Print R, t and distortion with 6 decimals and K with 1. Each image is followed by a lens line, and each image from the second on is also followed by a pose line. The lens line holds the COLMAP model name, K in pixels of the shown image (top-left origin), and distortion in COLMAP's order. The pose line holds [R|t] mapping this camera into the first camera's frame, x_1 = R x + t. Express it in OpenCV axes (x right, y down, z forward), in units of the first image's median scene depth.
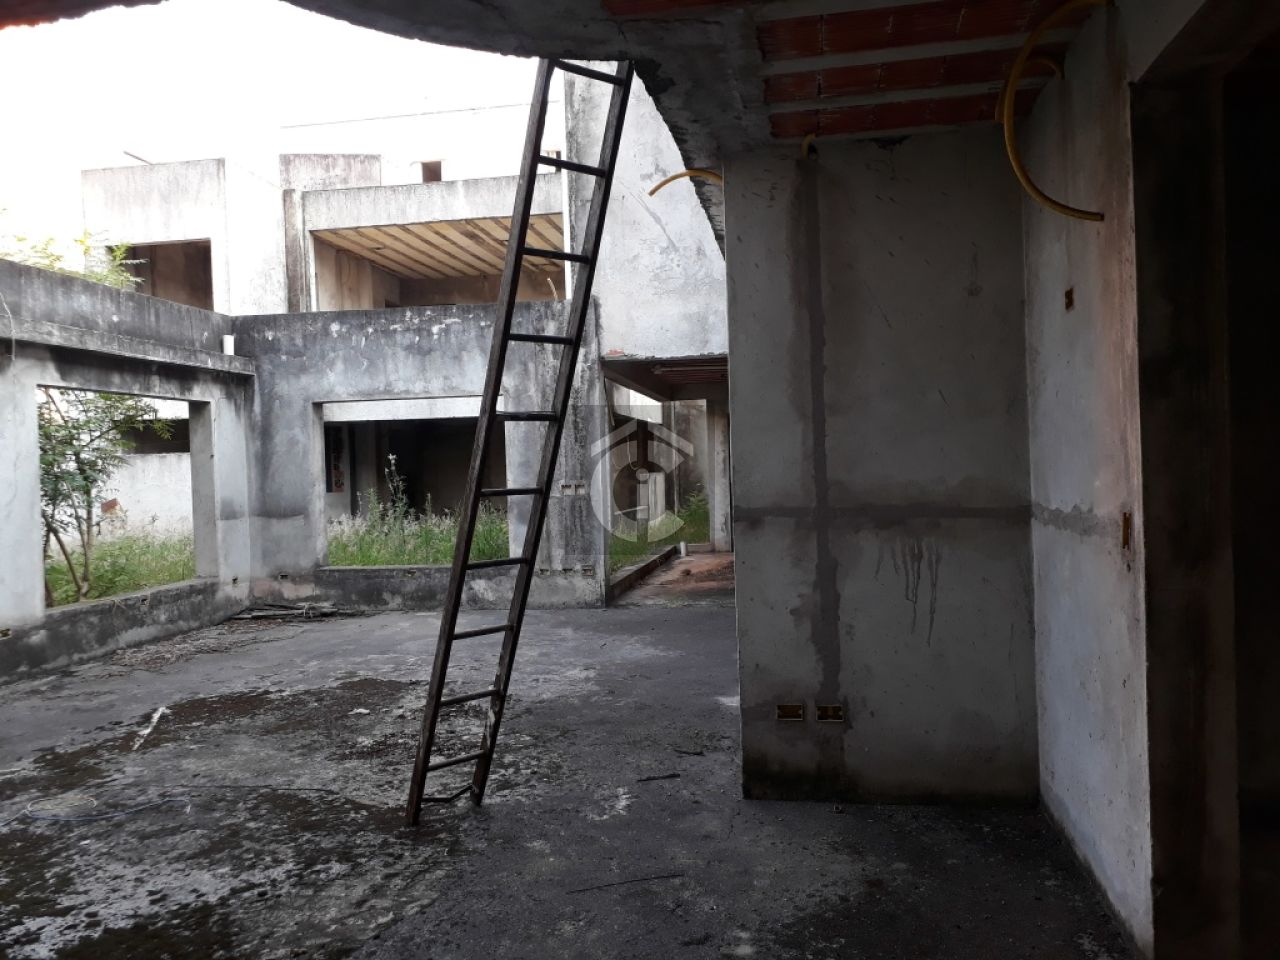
lens RADIAL K [[988.3, 0, 640.0], [0, 988.3, 480.0], [0, 0, 1]] dist [0.035050, -0.002089]
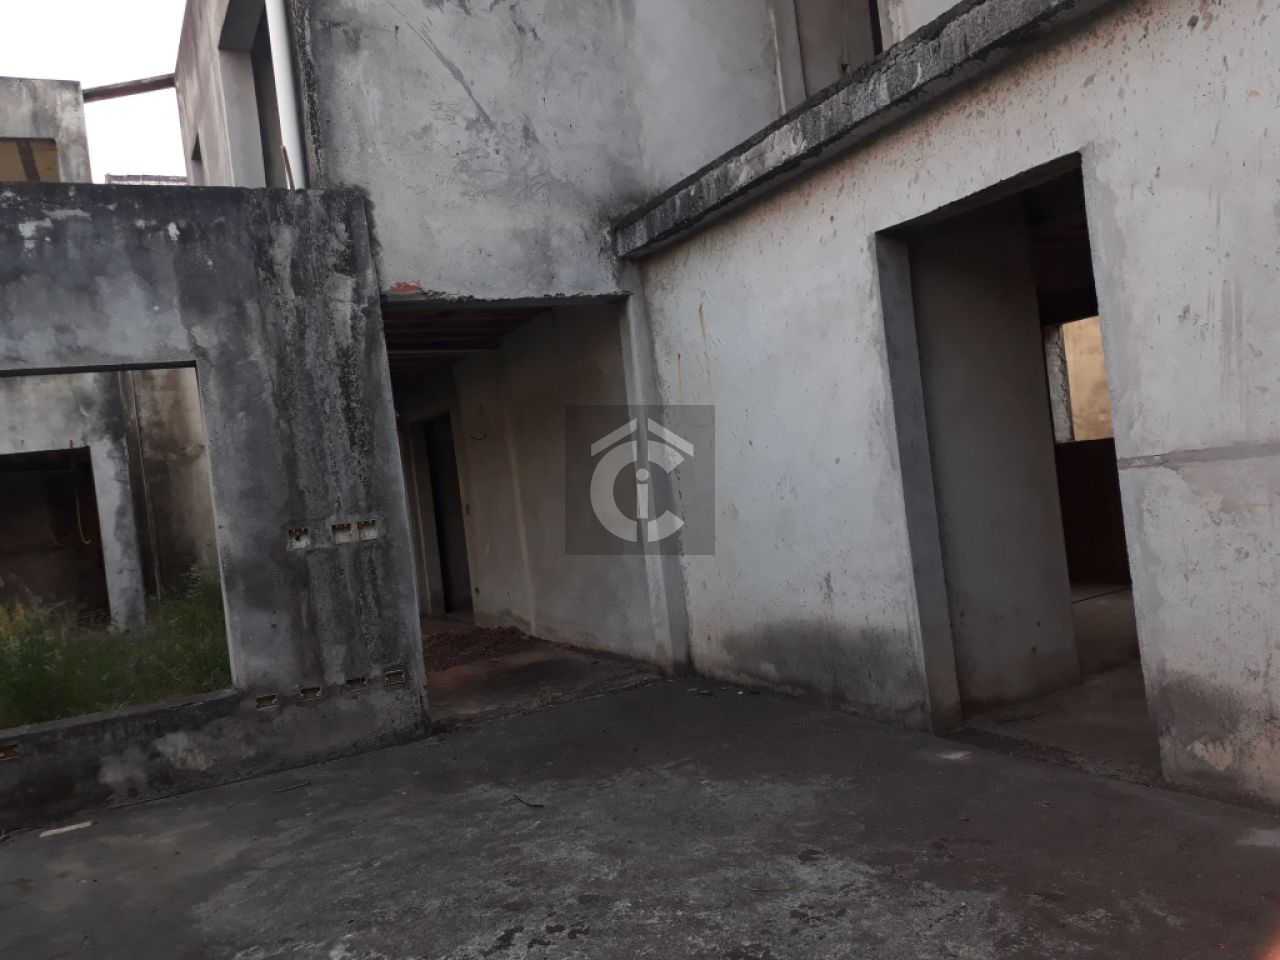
lens RADIAL K [[1022.2, 0, 640.0], [0, 1022.2, 480.0], [0, 0, 1]] dist [0.045451, -0.072005]
pose [[0.808470, -0.065895, 0.584837, -0.276953], [0.102021, 0.994360, -0.028996, 0.013756], [-0.579627, 0.083108, 0.810633, 0.451557]]
